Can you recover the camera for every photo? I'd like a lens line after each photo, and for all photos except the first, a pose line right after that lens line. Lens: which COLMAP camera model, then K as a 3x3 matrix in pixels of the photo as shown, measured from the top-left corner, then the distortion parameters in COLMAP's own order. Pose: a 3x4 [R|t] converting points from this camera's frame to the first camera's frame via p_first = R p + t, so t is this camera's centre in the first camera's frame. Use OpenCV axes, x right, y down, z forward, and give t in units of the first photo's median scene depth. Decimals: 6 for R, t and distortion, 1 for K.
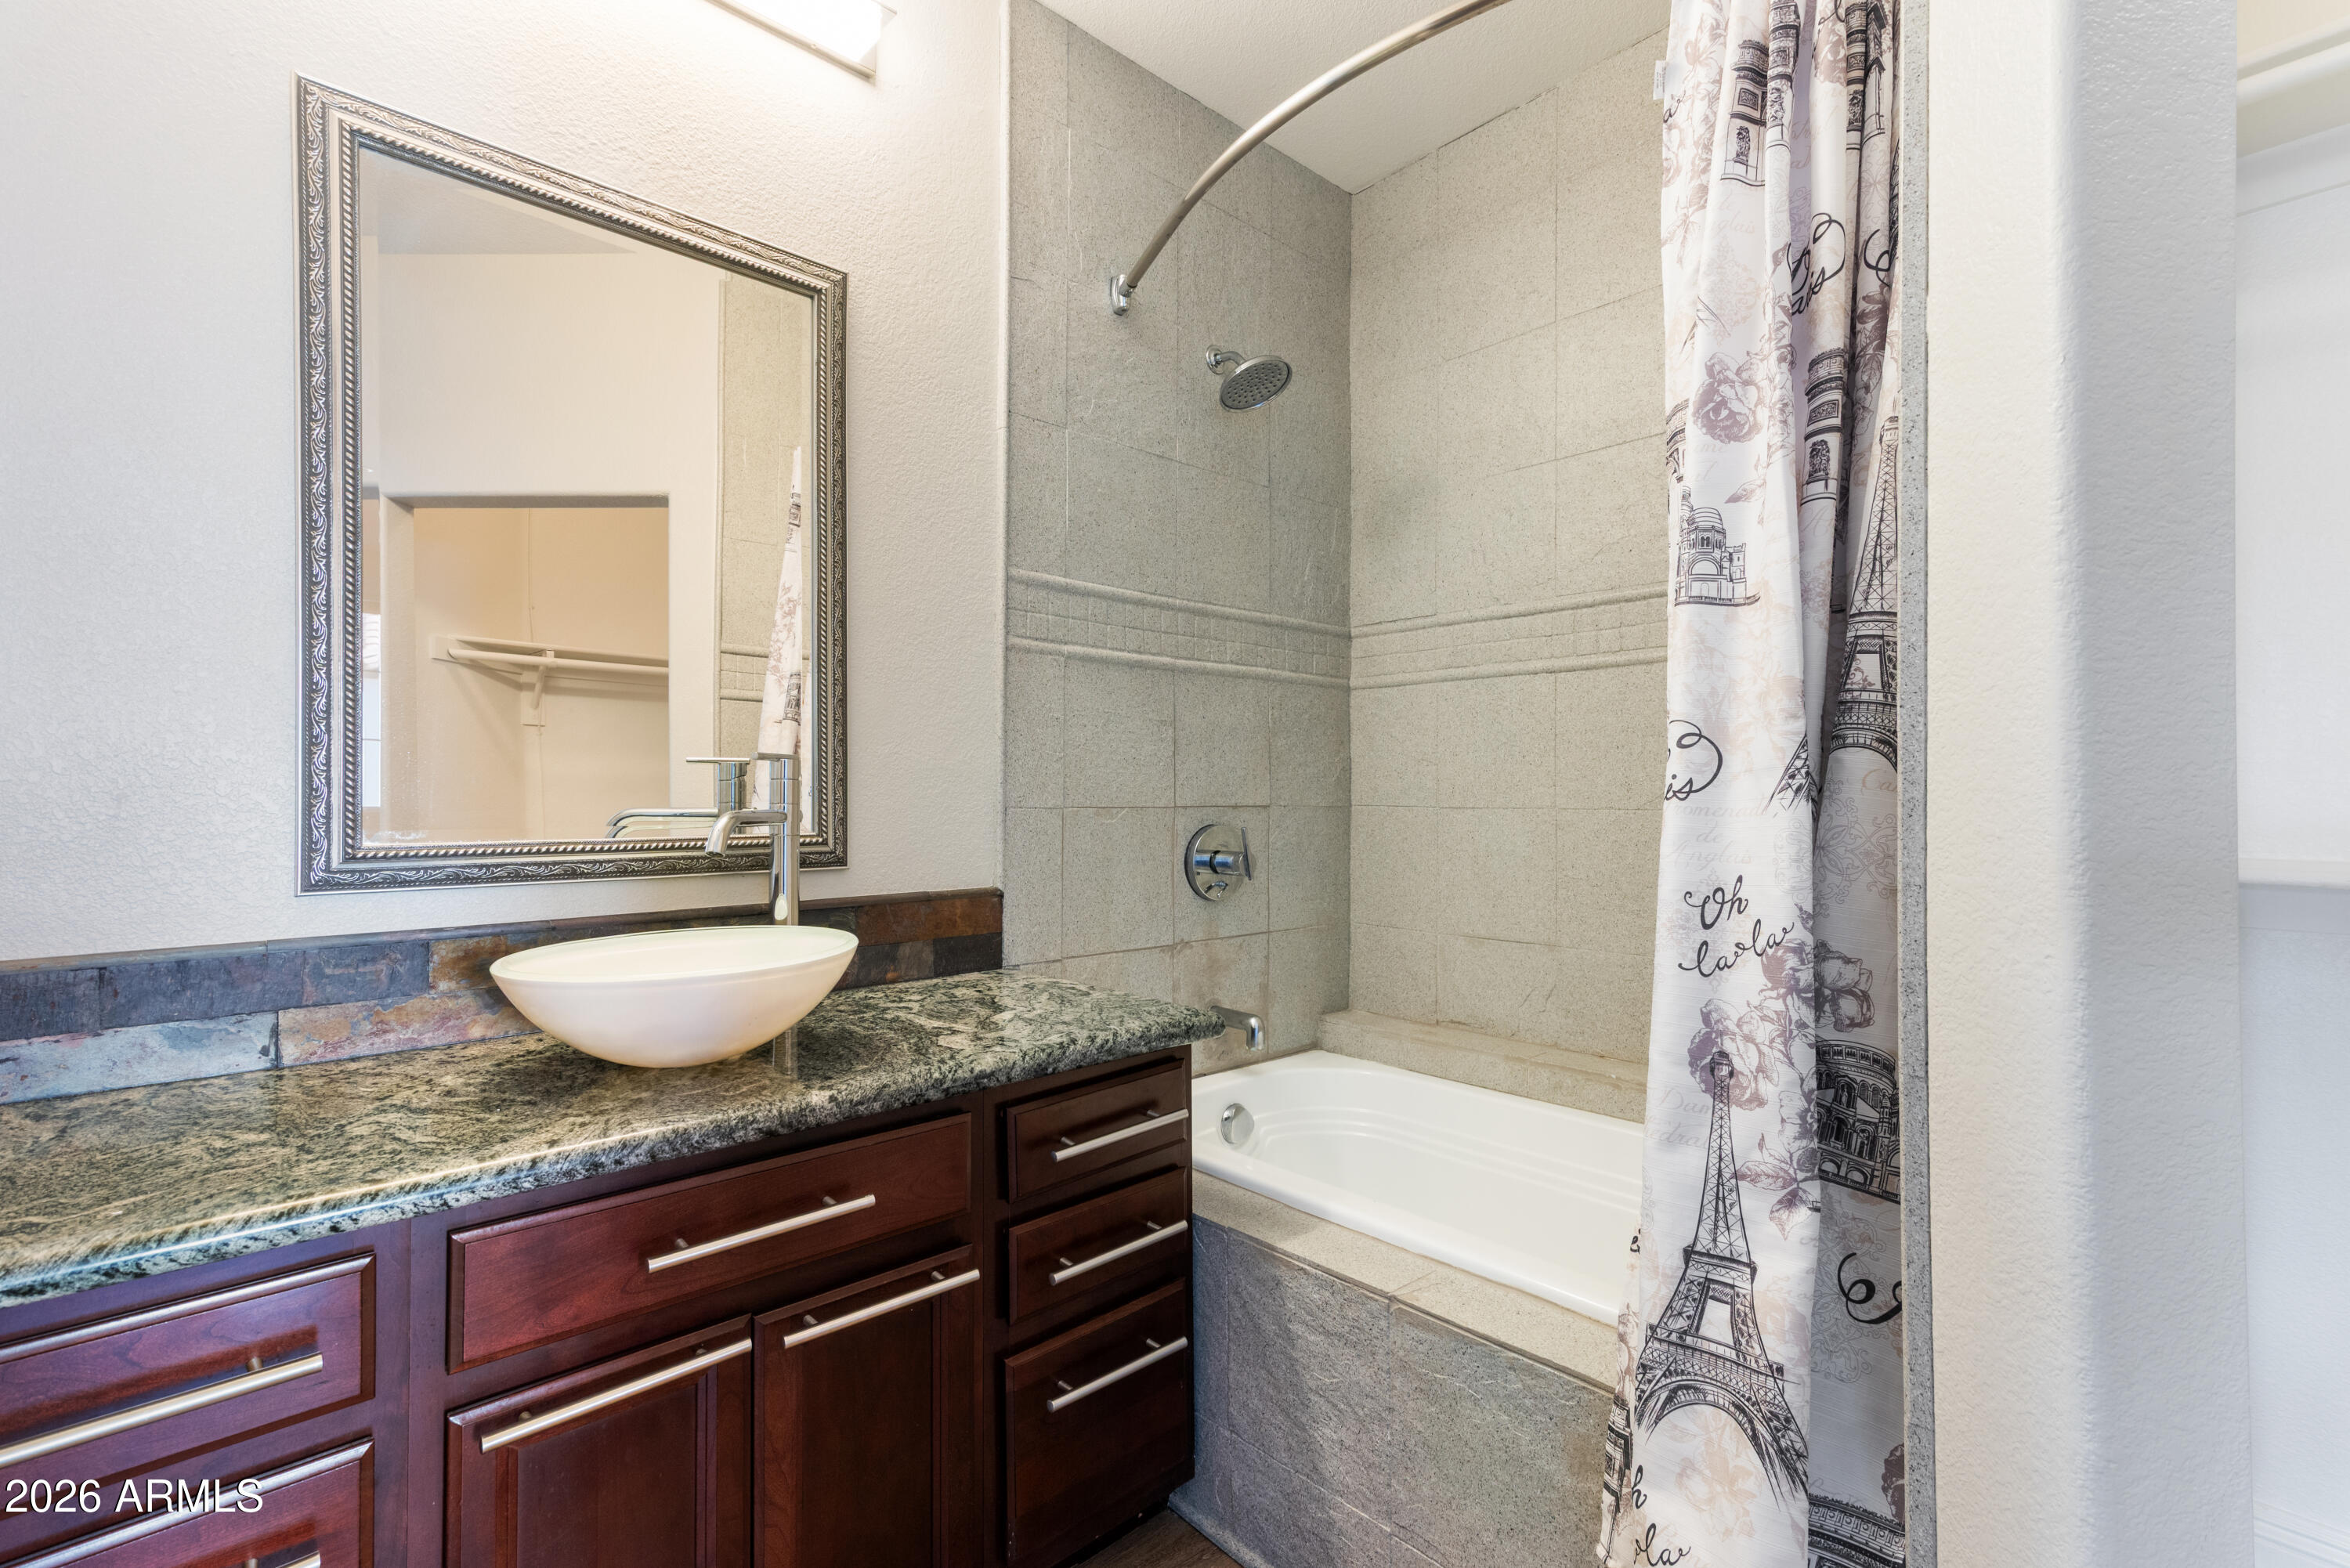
lens RADIAL K [[1056.0, 0, 1175.4], [0, 1056.0, 789.1], [0, 0, 1]] dist [0.016034, 0.000270]
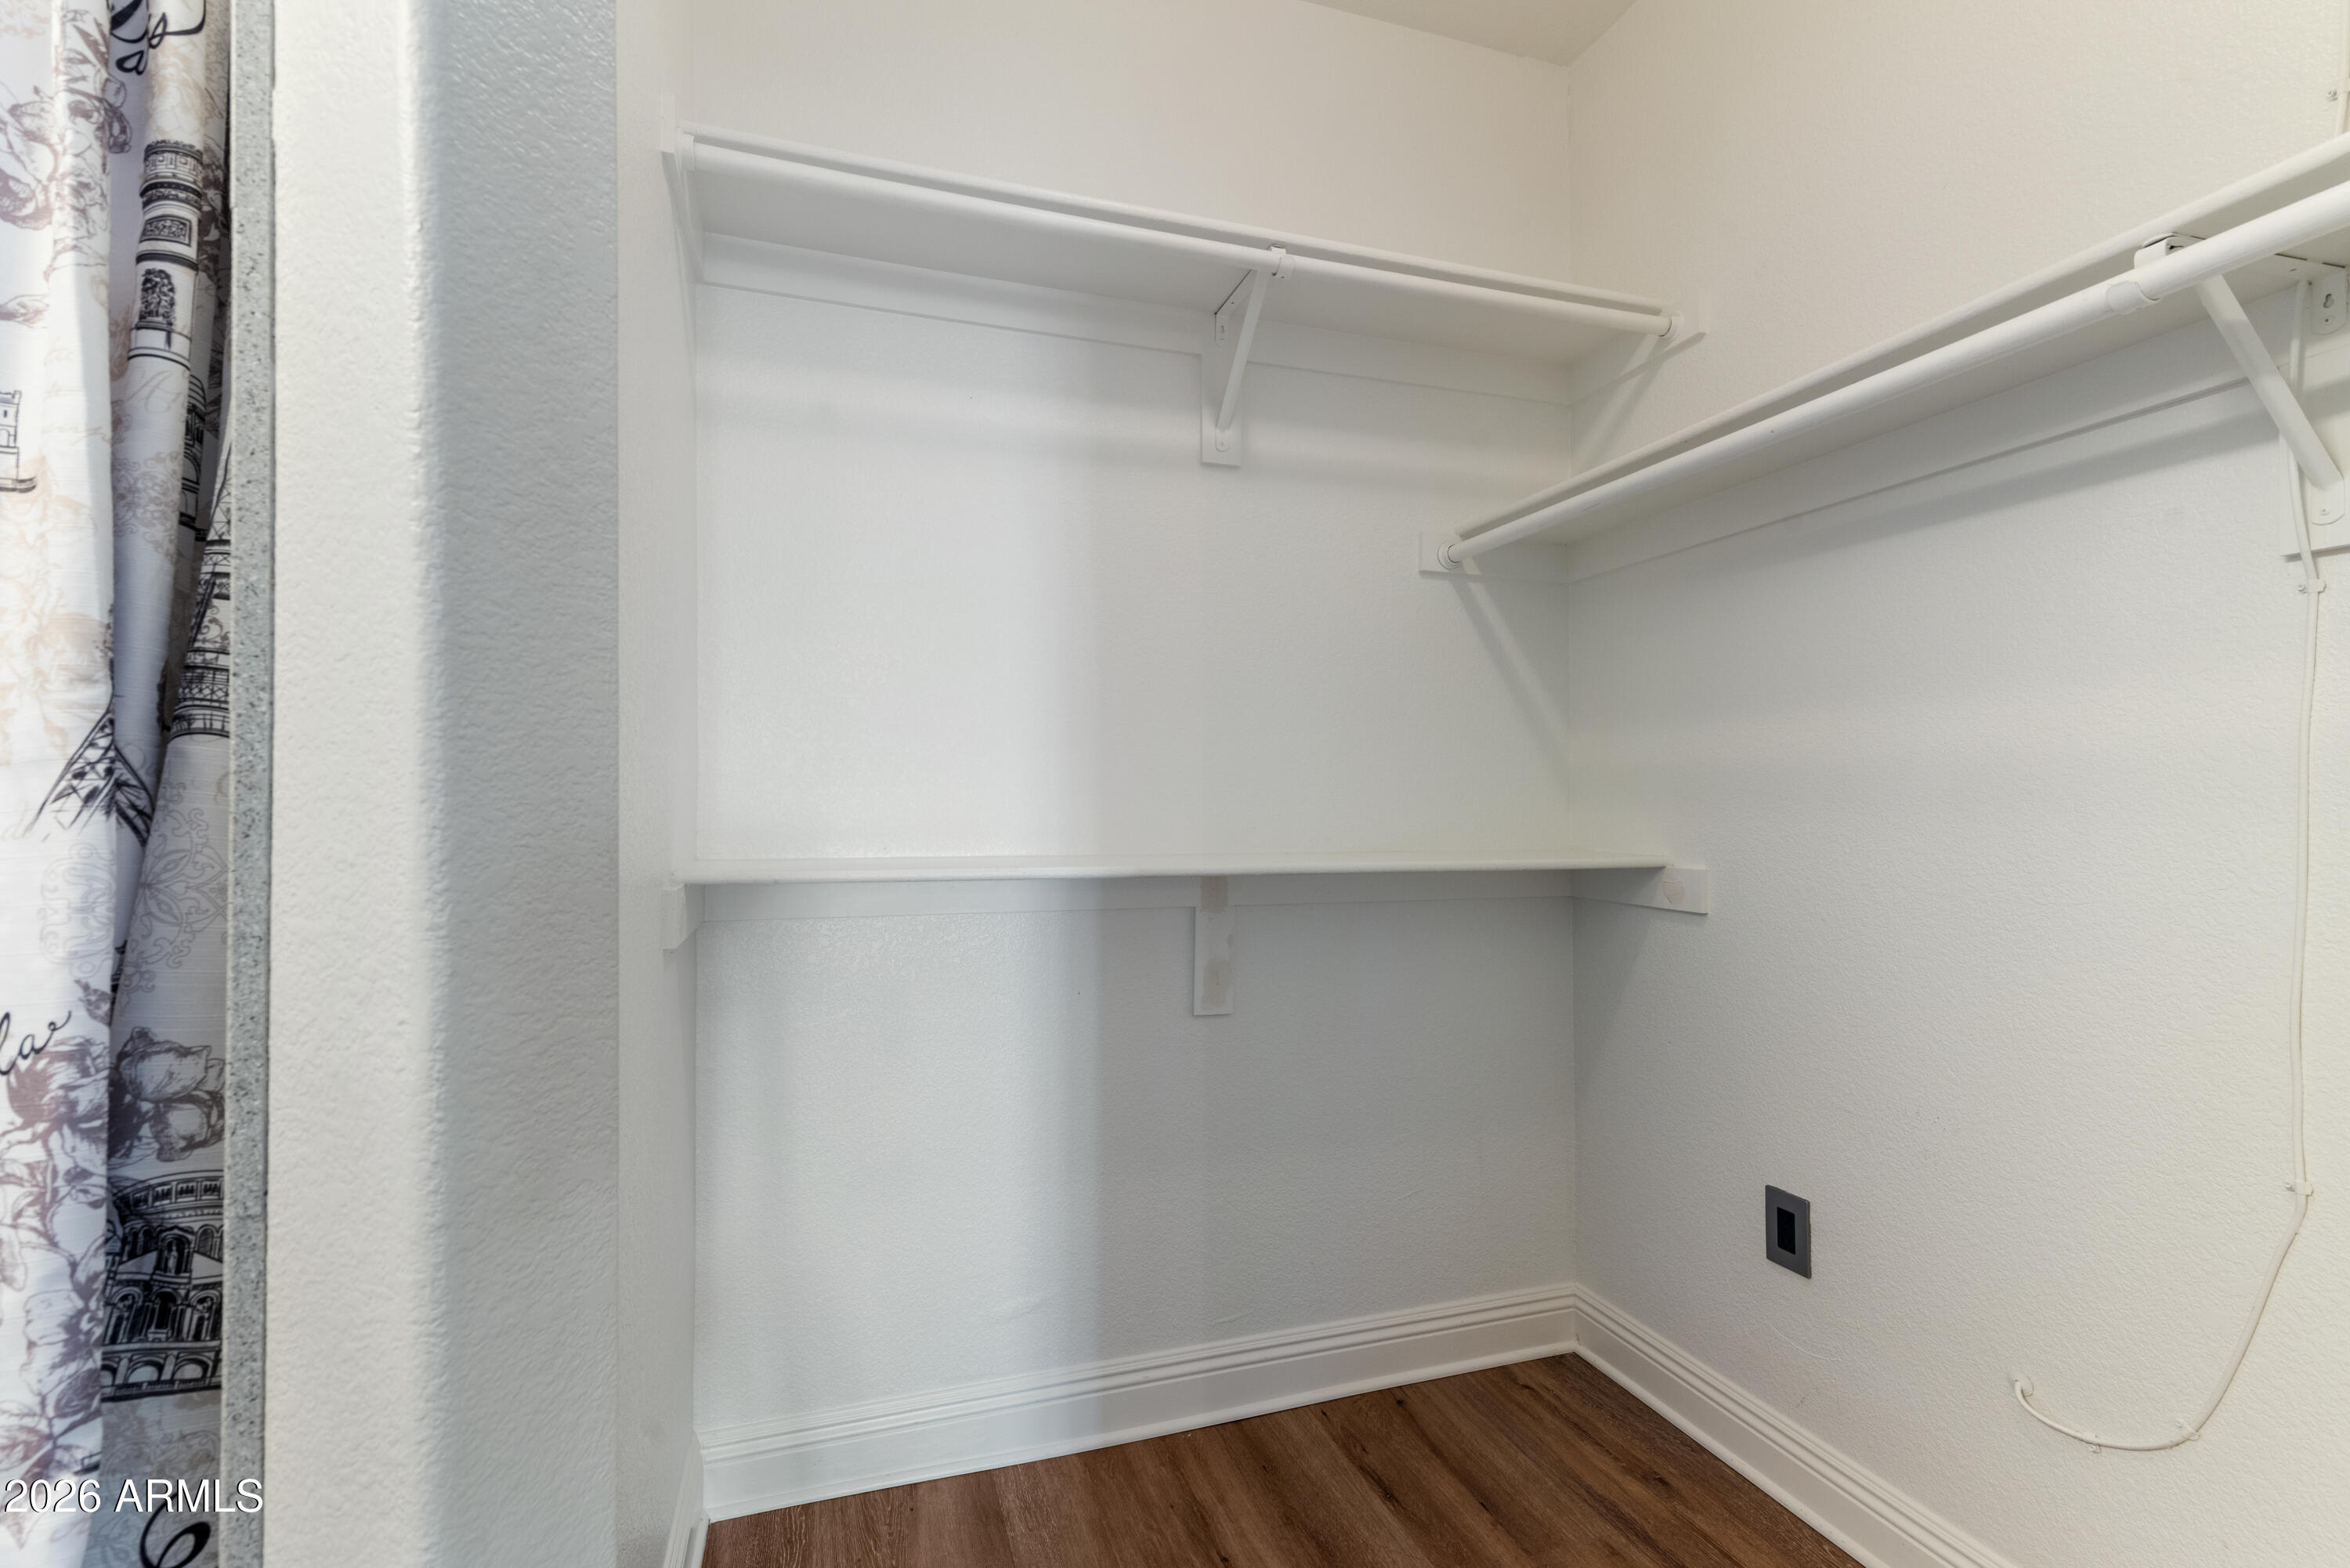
lens RADIAL K [[1056.0, 0, 1173.5], [0, 1056.0, 793.3], [0, 0, 1]] dist [0.016034, 0.000270]
pose [[0.415523, 0.007438, 0.909552, 0.363402], [-0.006236, 0.999966, -0.005329, -0.002539], [-0.909561, -0.003457, 0.415555, 0.202370]]
